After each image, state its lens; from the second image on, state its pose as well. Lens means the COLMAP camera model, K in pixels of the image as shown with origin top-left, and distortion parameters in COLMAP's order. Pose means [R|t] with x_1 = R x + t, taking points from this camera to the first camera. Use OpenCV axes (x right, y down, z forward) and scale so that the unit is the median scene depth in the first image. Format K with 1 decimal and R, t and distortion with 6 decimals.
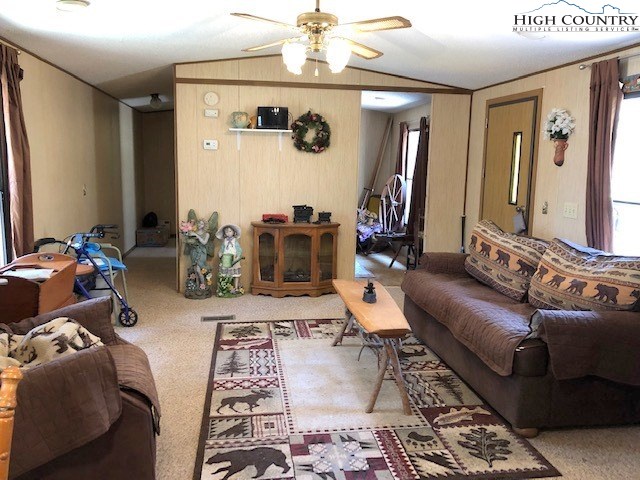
lens RADIAL K [[513.5, 0, 318.5], [0, 513.5, 227.2], [0, 0, 1]] dist [0.010998, -0.016039]
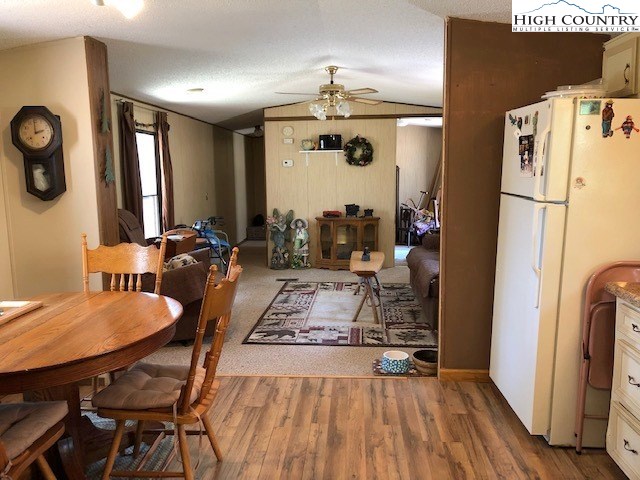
lens RADIAL K [[513.5, 0, 318.5], [0, 513.5, 227.2], [0, 0, 1]] dist [0.010998, -0.016039]
pose [[0.971885, -0.003666, -0.235427, 0.211800], [-0.000307, 0.999858, -0.016834, 0.043403], [0.235455, 0.016433, 0.971746, -0.369780]]
